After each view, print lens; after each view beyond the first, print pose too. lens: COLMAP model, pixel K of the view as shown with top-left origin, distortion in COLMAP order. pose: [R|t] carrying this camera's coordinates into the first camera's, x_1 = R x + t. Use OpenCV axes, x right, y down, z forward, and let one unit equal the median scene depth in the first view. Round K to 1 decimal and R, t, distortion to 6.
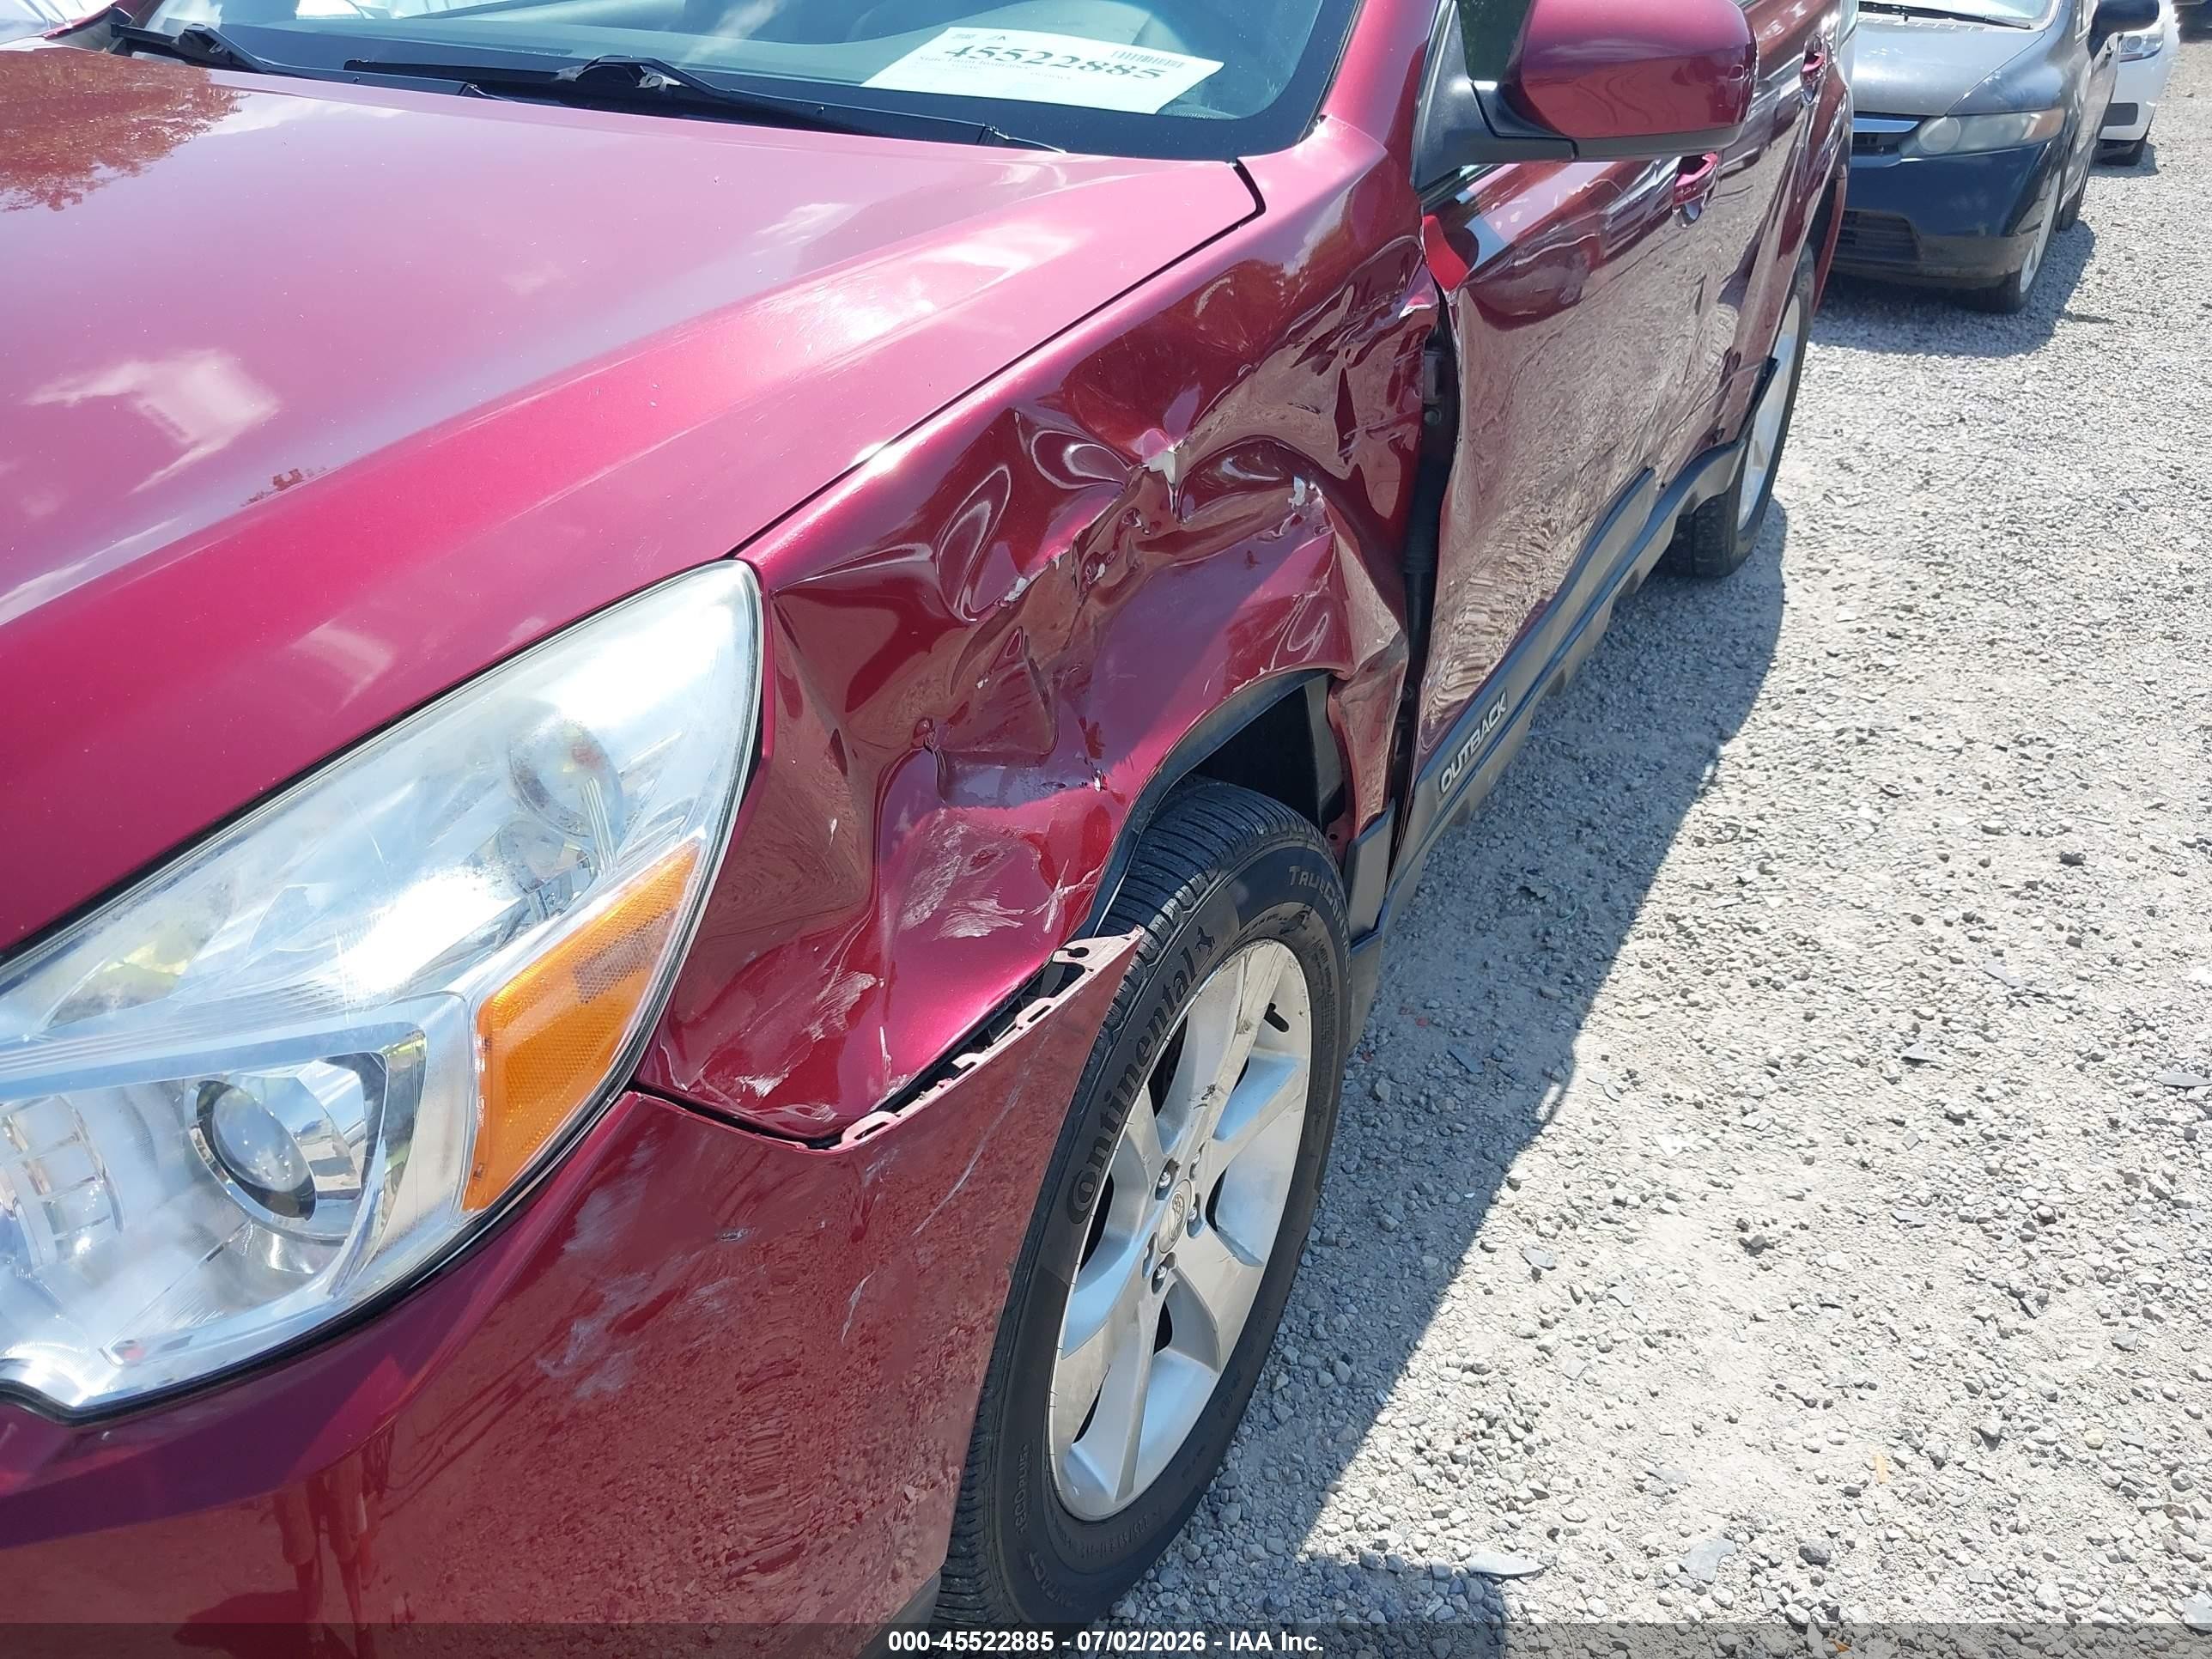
lens RADIAL K [[1770.4, 0, 1137.3], [0, 1770.4, 809.6], [0, 0, 1]] dist [0.004682, -0.011595]
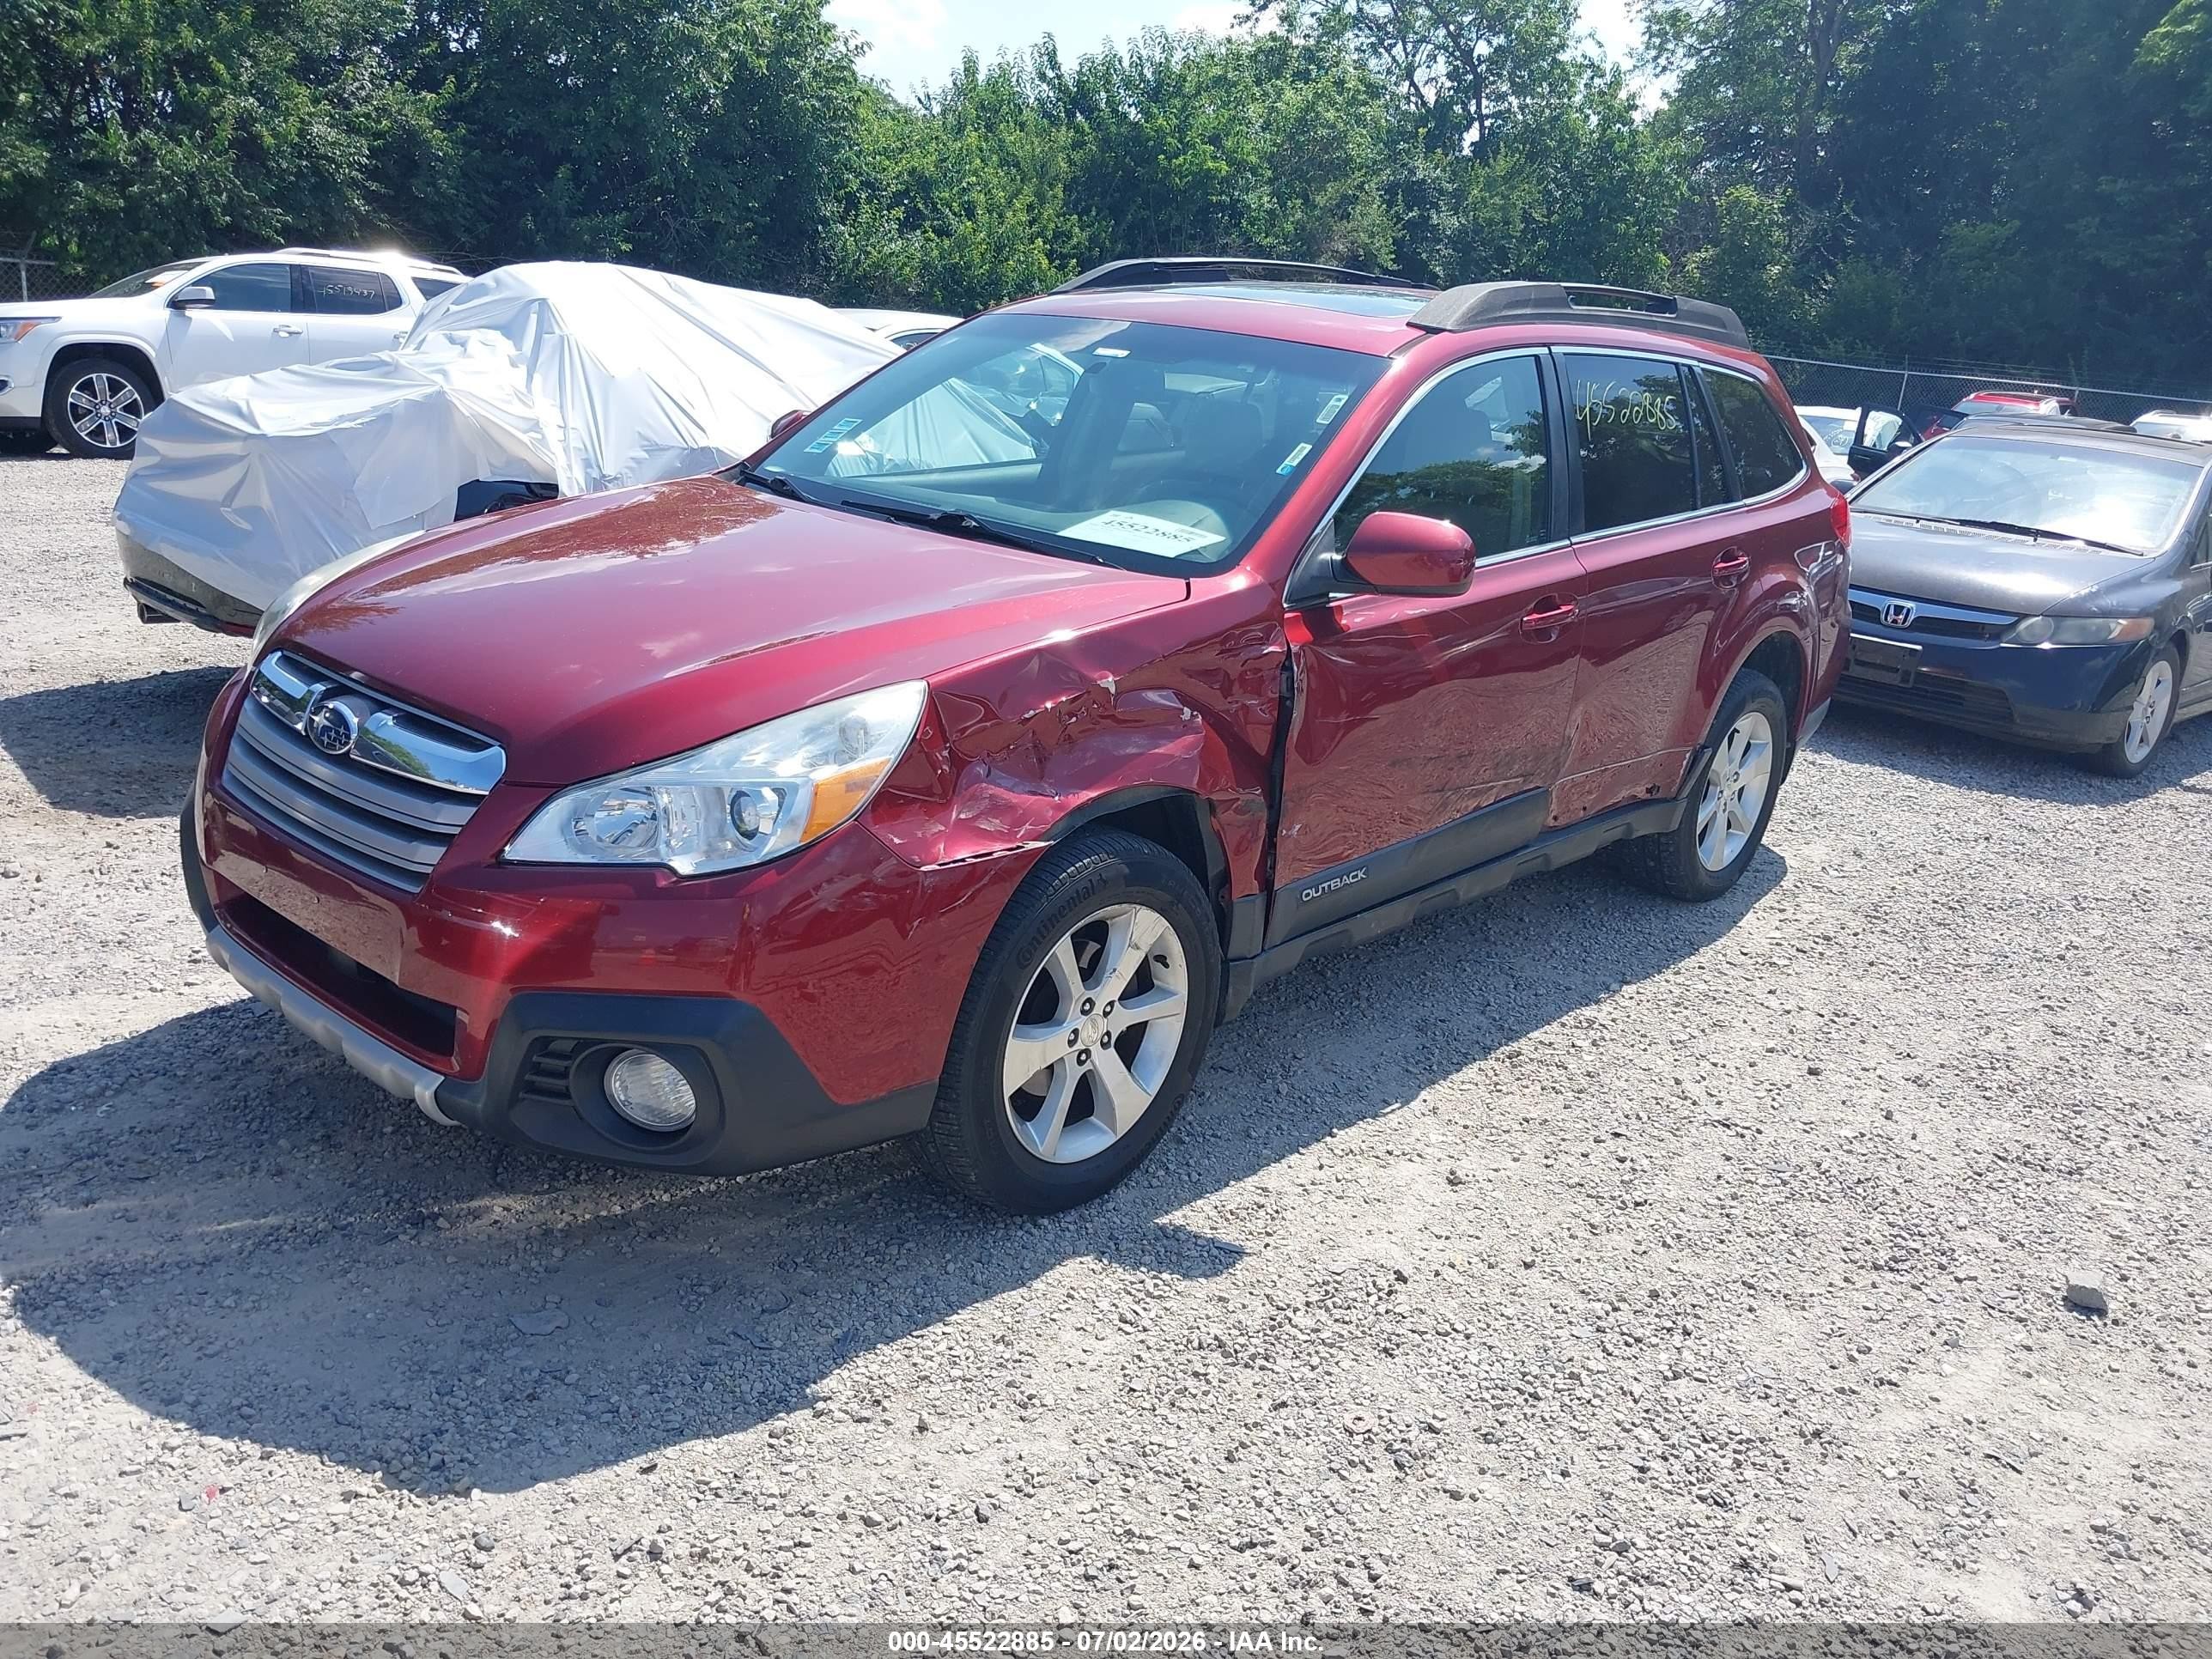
lens RADIAL K [[1770.4, 0, 1131.4], [0, 1770.4, 827.2], [0, 0, 1]] dist [0.004682, -0.011595]
pose [[0.966463, 0.116748, -0.228732, 0.395893], [-0.163224, 0.966892, -0.196157, 0.300601], [0.198259, 0.226913, 0.953522, -0.831051]]
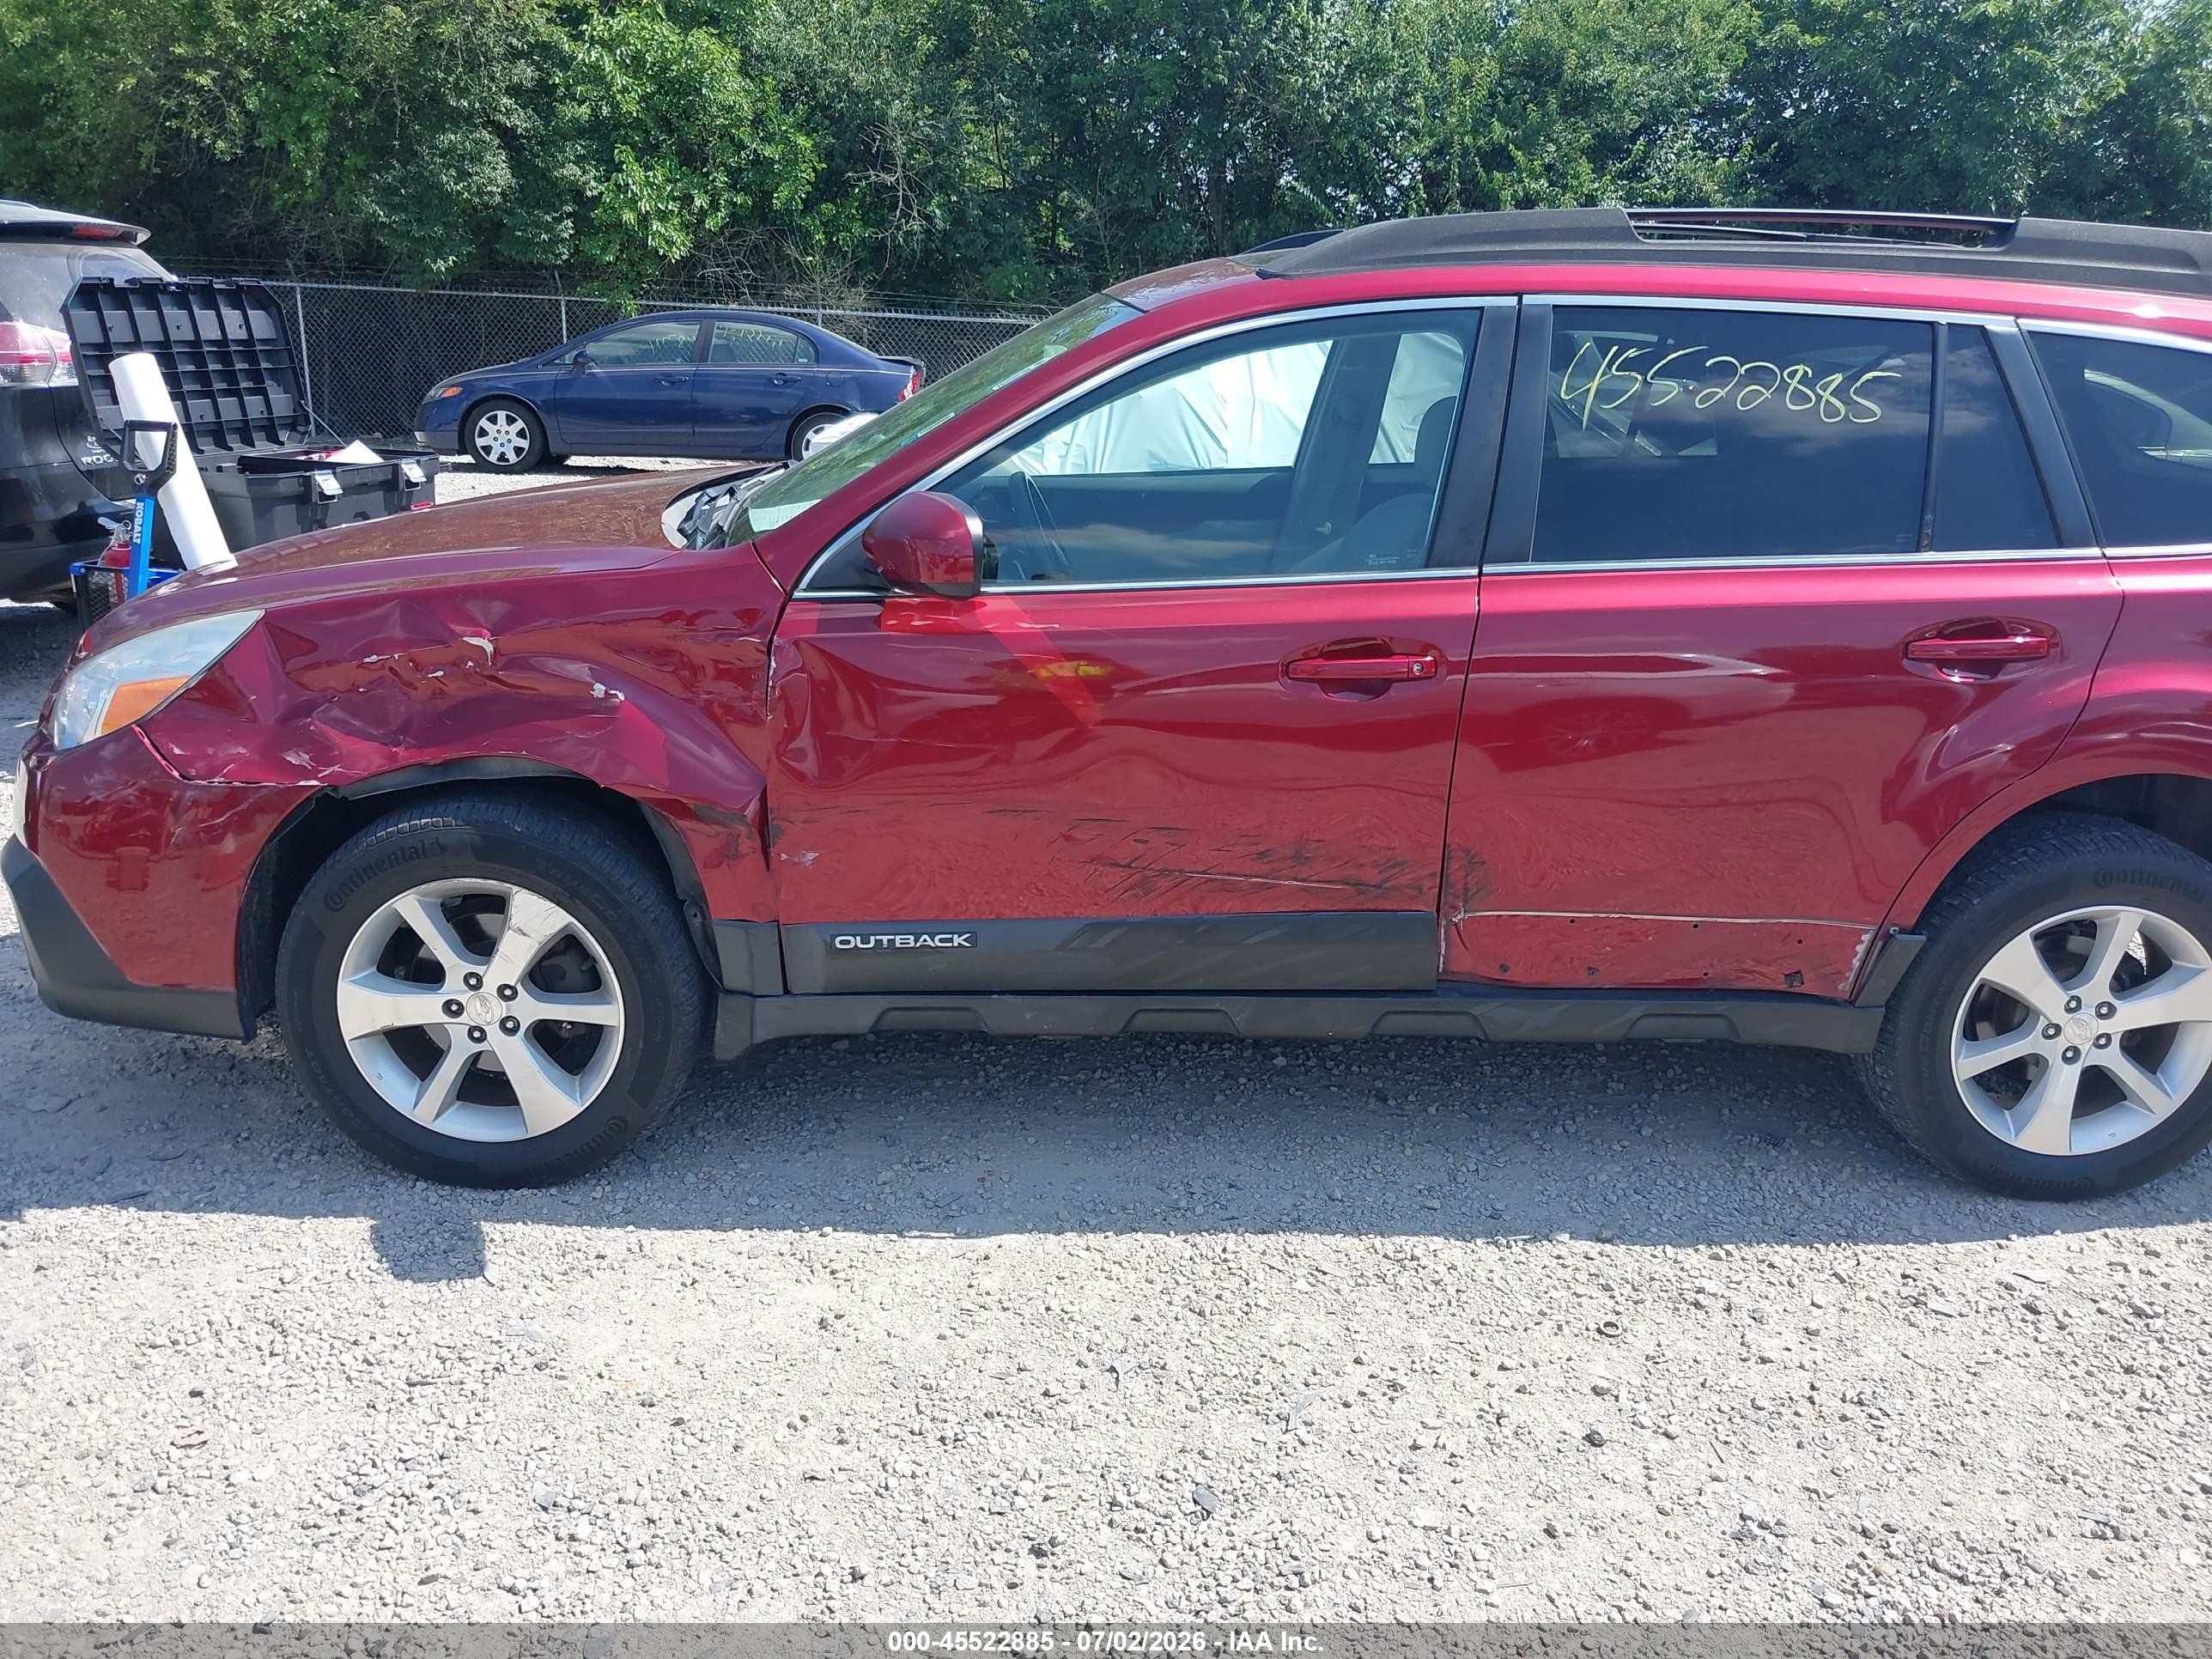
lens RADIAL K [[1770.4, 0, 1099.5], [0, 1770.4, 830.5], [0, 0, 1]] dist [0.004682, -0.011595]
pose [[0.474387, 0.241955, -0.846413, 1.536046], [-0.429292, 0.902996, 0.017526, -0.225977], [0.768548, 0.355044, 0.532239, 0.262960]]
